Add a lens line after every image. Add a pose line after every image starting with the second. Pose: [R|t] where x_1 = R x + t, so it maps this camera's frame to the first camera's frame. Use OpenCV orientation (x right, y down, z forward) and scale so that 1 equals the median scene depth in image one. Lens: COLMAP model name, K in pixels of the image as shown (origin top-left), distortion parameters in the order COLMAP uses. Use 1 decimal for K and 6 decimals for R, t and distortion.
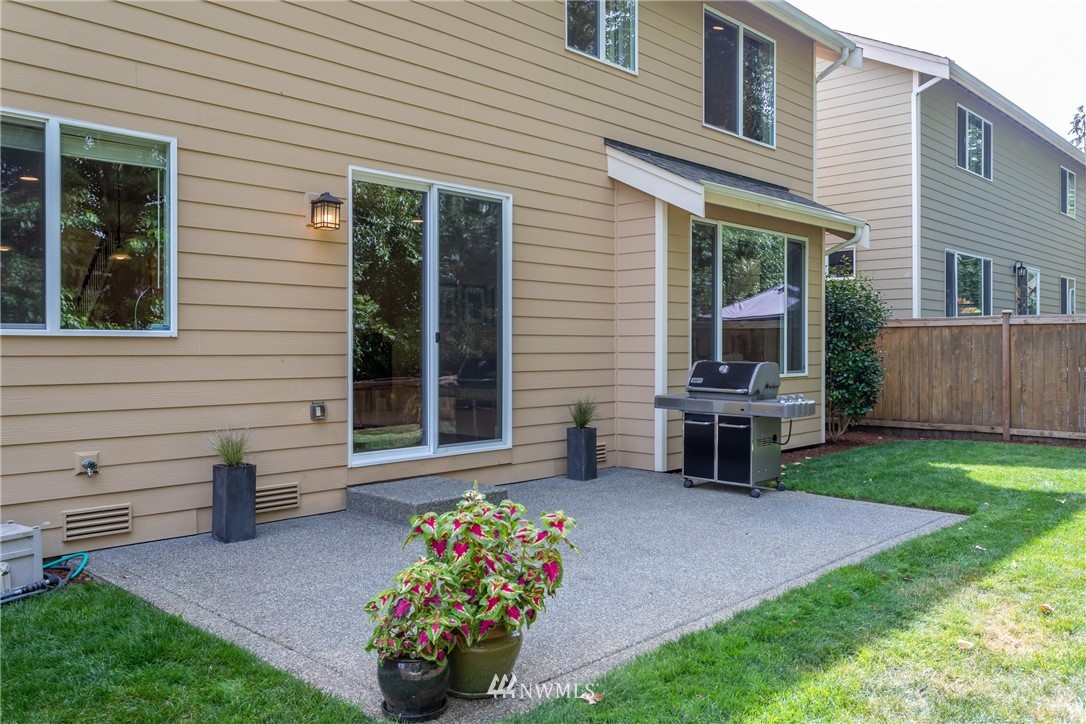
lens RADIAL K [[847.9, 0, 543.0], [0, 847.9, 348.1], [0, 0, 1]] dist [0.012928, 0.002639]
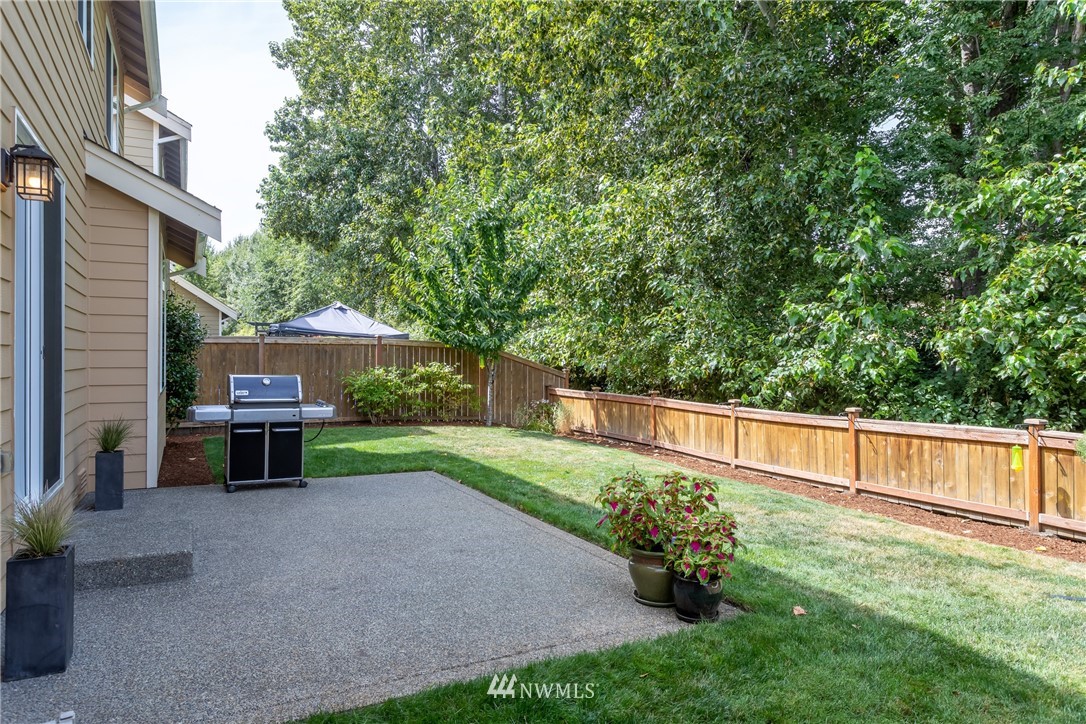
lens RADIAL K [[695.3, 0, 543.0], [0, 695.3, 362.0], [0, 0, 1]] dist [-0.003796, -0.001216]
pose [[0.317551, -0.004853, 0.948229, -0.513620], [-0.002272, 0.999980, 0.005878, -0.007473], [-0.948239, -0.004021, 0.317533, 0.327568]]
